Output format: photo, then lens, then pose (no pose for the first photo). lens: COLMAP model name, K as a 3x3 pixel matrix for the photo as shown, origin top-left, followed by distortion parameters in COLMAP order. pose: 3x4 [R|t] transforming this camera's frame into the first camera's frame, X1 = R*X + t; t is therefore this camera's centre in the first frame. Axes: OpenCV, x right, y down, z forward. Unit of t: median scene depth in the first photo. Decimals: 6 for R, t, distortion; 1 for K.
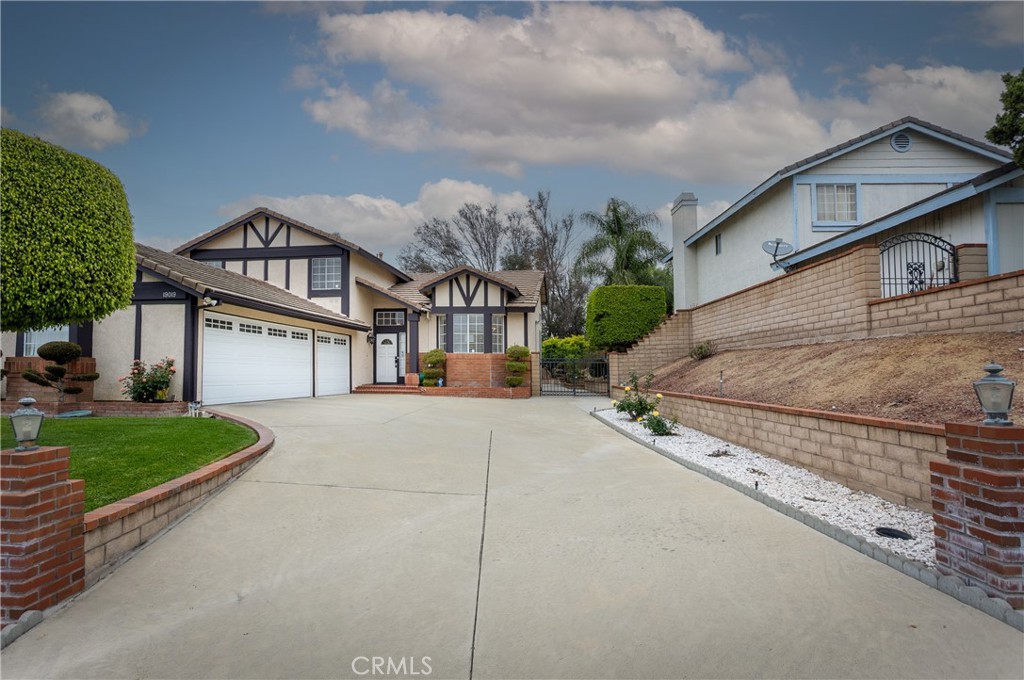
lens RADIAL K [[529.8, 0, 519.6], [0, 529.8, 361.7], [0, 0, 1]] dist [-0.003091, 0.006691]
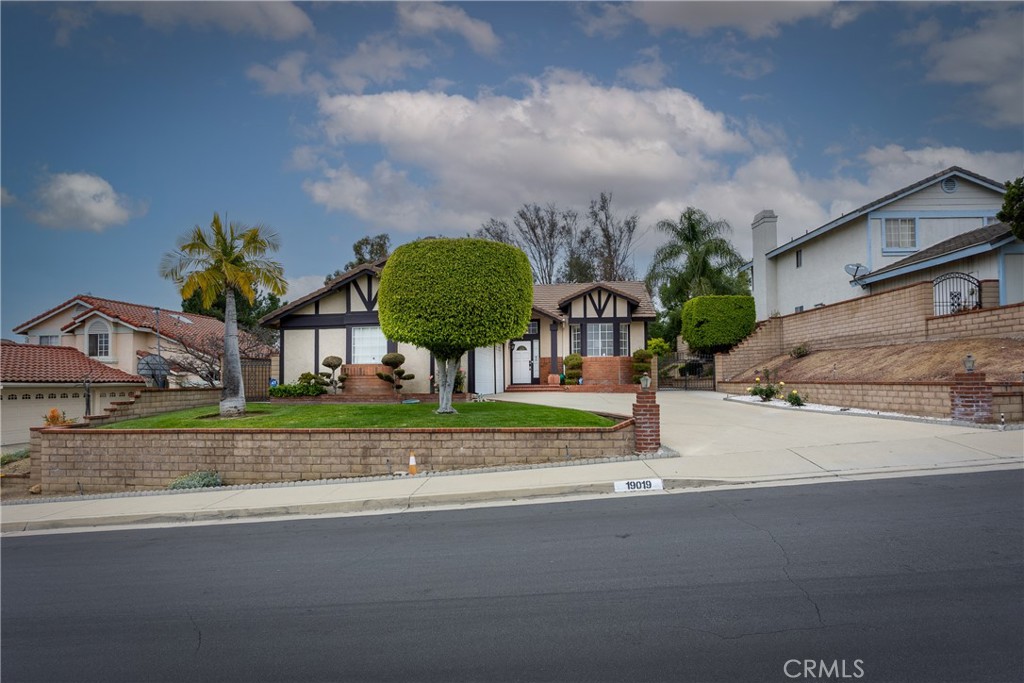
lens RADIAL K [[617.6, 0, 564.7], [0, 617.6, 397.4], [0, 0, 1]] dist [0.008943, -0.000268]
pose [[0.997593, -0.024326, 0.064942, -0.292680], [0.021038, 0.998485, 0.050853, 0.003612], [-0.066080, -0.049365, 0.996592, -0.421644]]
